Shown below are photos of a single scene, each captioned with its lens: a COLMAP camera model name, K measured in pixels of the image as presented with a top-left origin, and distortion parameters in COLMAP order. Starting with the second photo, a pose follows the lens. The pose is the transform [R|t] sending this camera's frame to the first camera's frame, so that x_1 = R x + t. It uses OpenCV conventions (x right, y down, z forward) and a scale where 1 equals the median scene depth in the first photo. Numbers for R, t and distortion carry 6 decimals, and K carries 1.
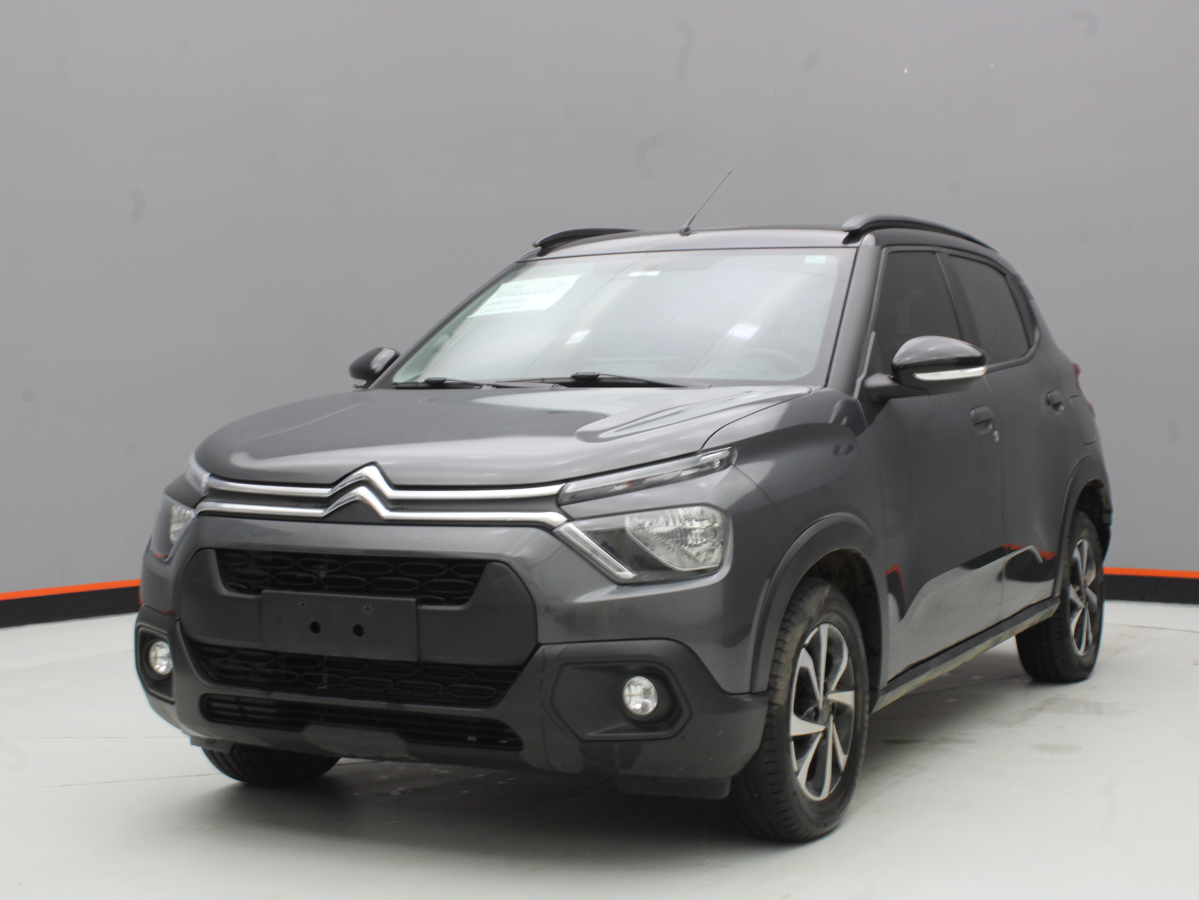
lens RADIAL K [[1886.1, 0, 593.3], [0, 1886.1, 456.3], [0, 0, 1]] dist [-0.067499, 0.000000]
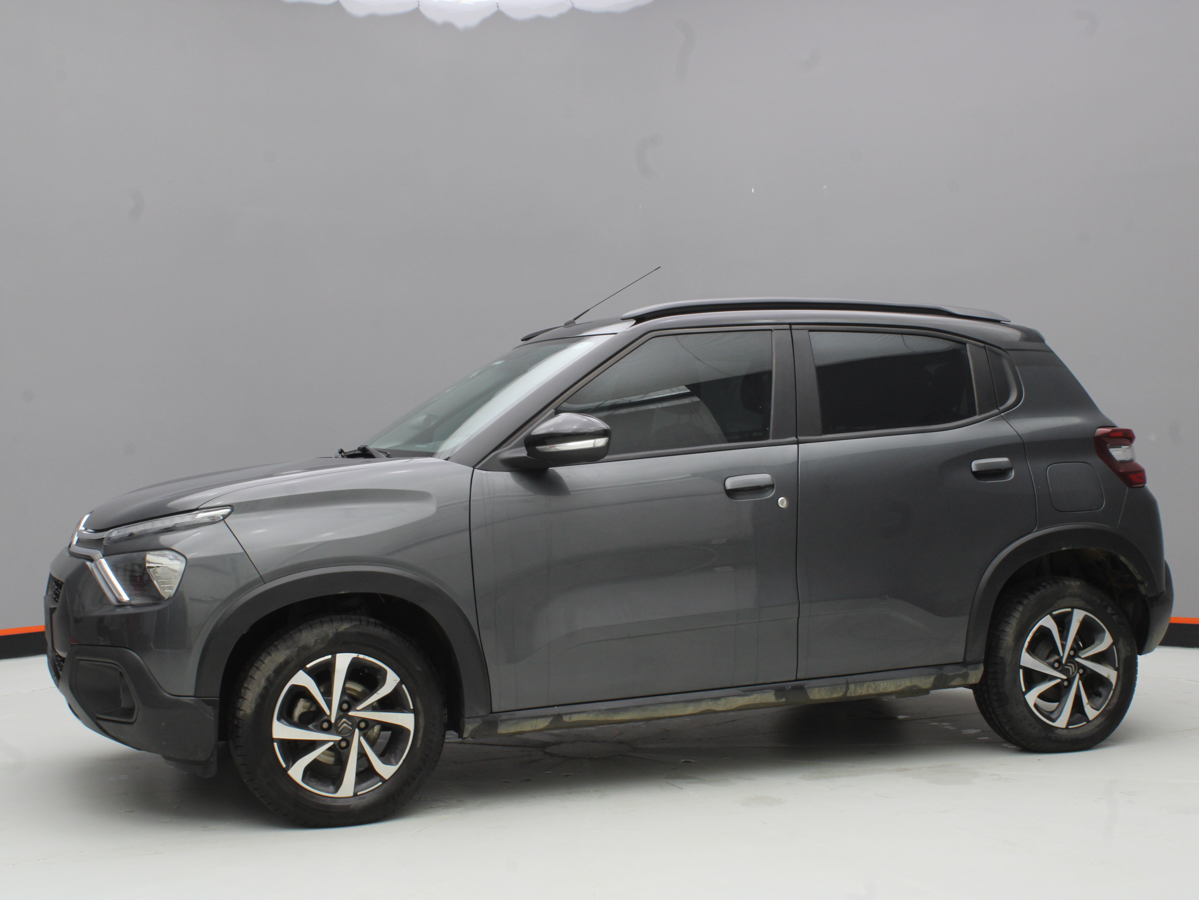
lens RADIAL K [[1604.3, 0, 595.5], [0, 1604.3, 454.6], [0, 0, 1]] dist [-0.087754, 0.000000]
pose [[0.763773, -0.000417, -0.645485, 0.936705], [-0.018625, 0.999569, -0.022685, -0.019437], [0.645217, 0.029348, 0.763436, 0.318359]]
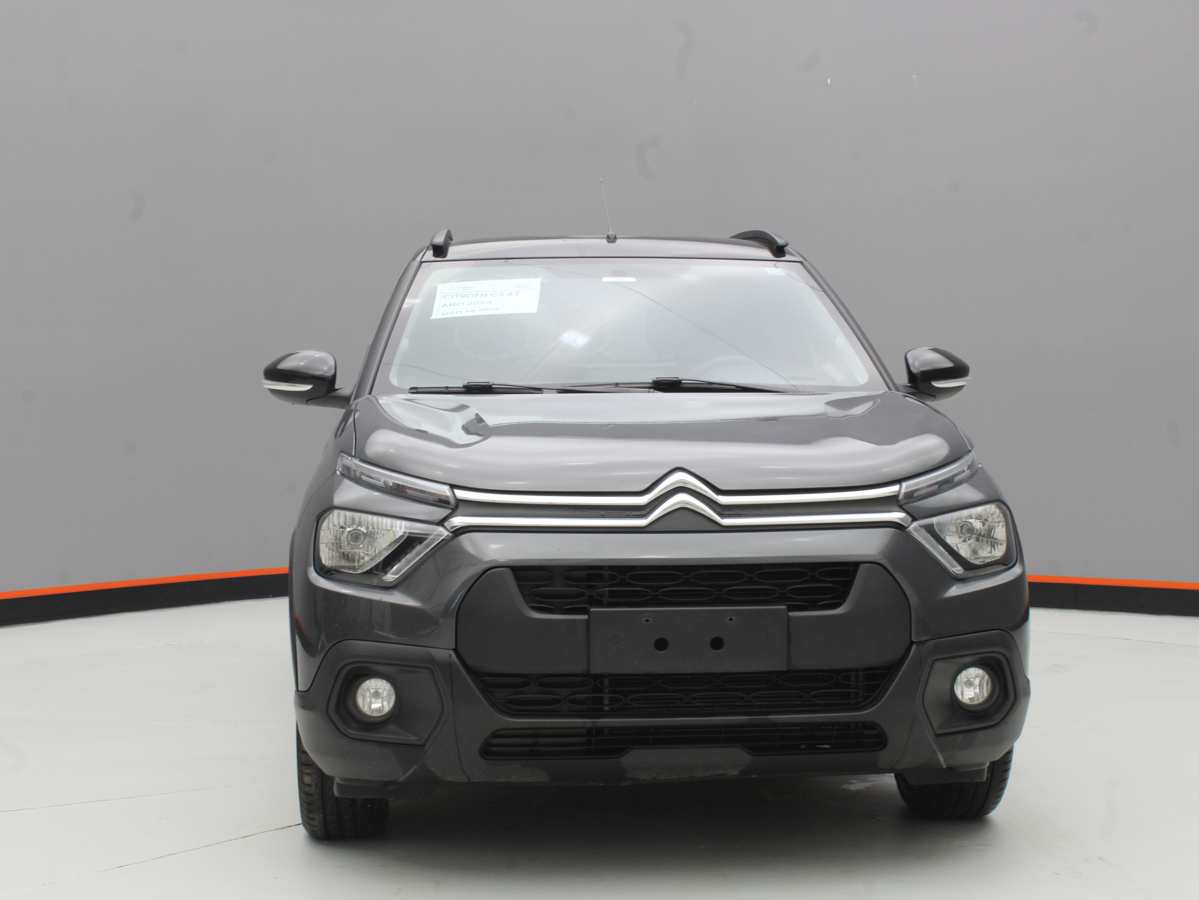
lens RADIAL K [[1886.1, 0, 596.5], [0, 1886.1, 442.4], [0, 0, 1]] dist [-0.067499, 0.000000]
pose [[0.843688, -0.008016, 0.536774, -0.652687], [0.017047, 0.999784, -0.011864, 0.000967], [-0.536563, 0.019160, 0.843643, 0.214042]]
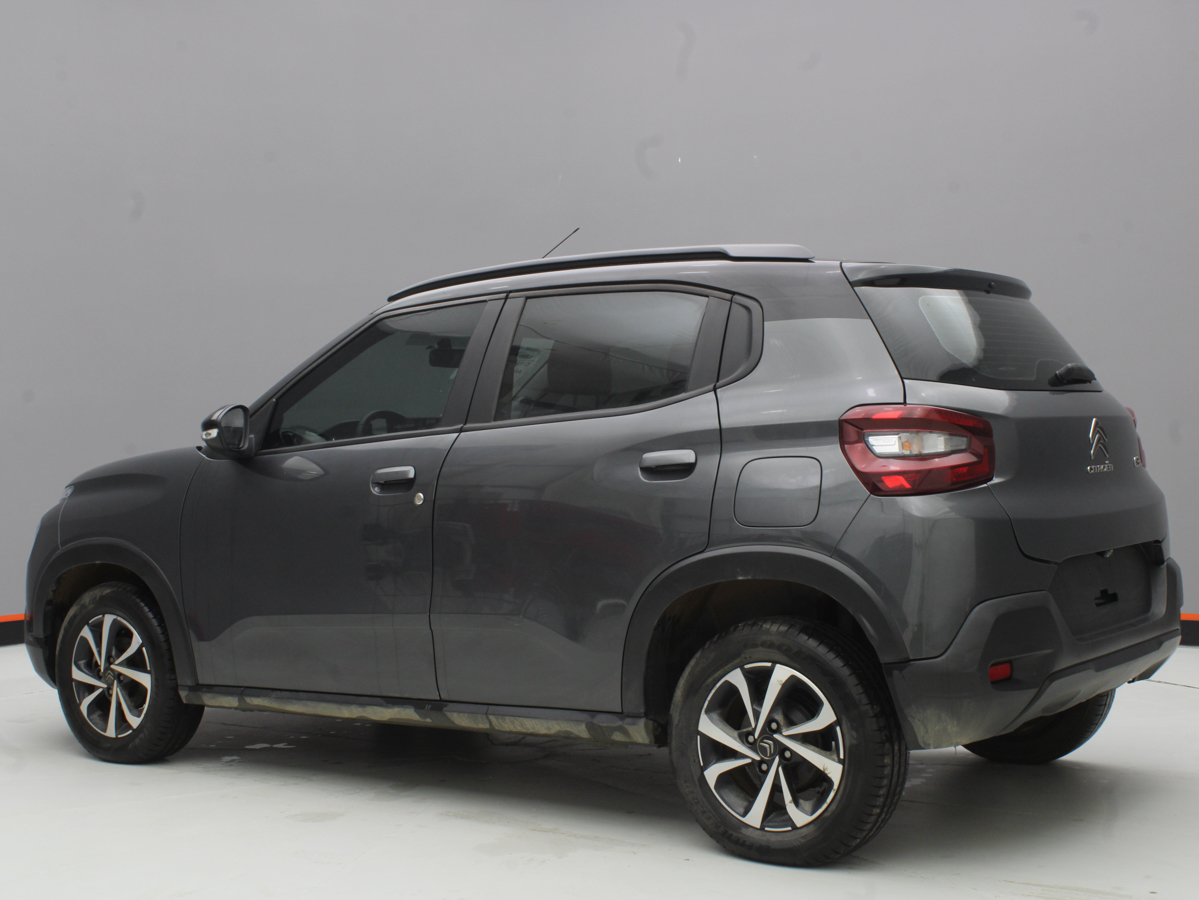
lens RADIAL K [[1706.1, 0, 606.0], [0, 1706.1, 439.7], [0, 0, 1]] dist [-0.094430, 0.000000]
pose [[-0.129016, 0.020049, -0.991440, 1.372623], [-0.015066, 0.999641, 0.022175, -0.079144], [0.991528, 0.017798, -0.128668, 1.572224]]
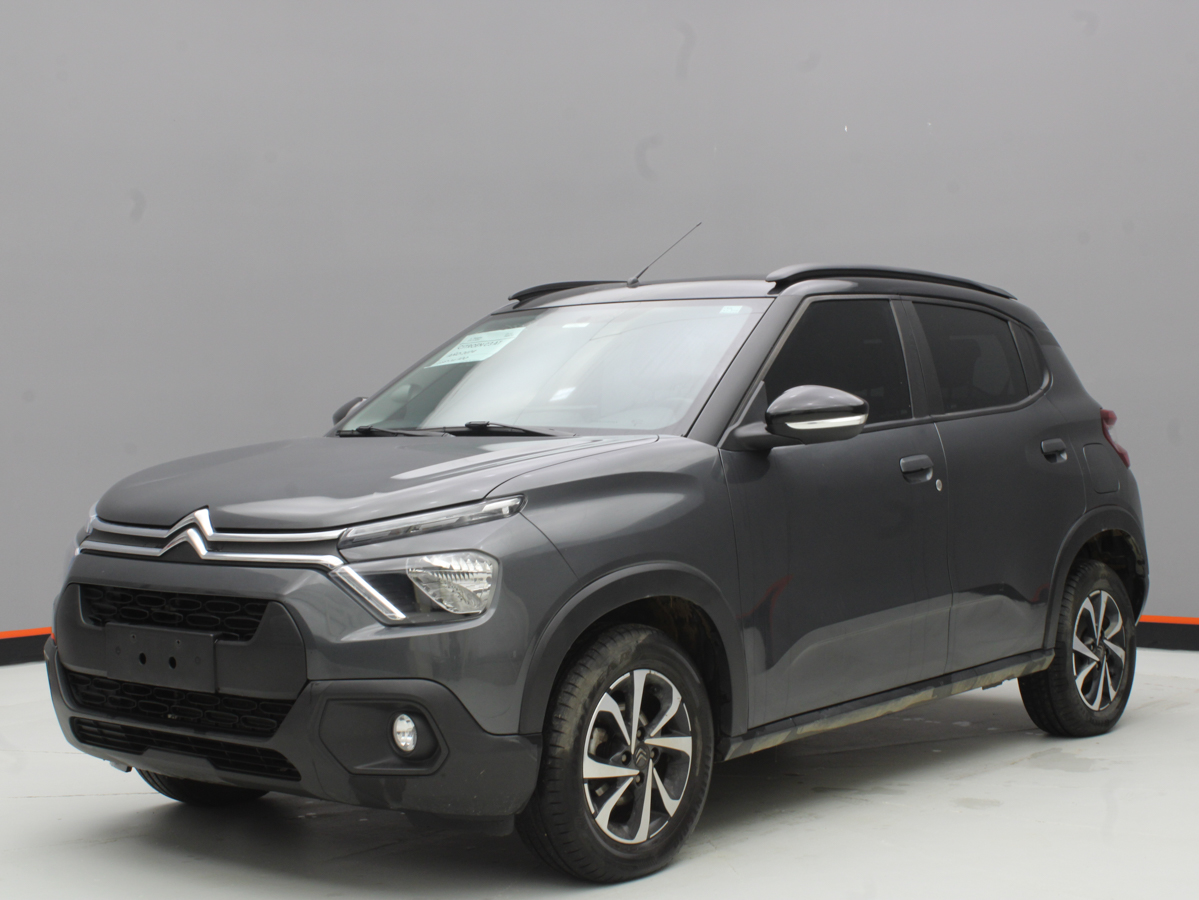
lens RADIAL K [[1846.7, 0, 600.6], [0, 1846.7, 447.0], [0, 0, 1]] dist [-0.079368, 0.000000]
pose [[0.979056, 0.003165, -0.203564, 0.311123], [-0.008659, 0.999622, -0.026104, -0.005001], [0.203405, 0.027320, 0.978714, 0.018679]]
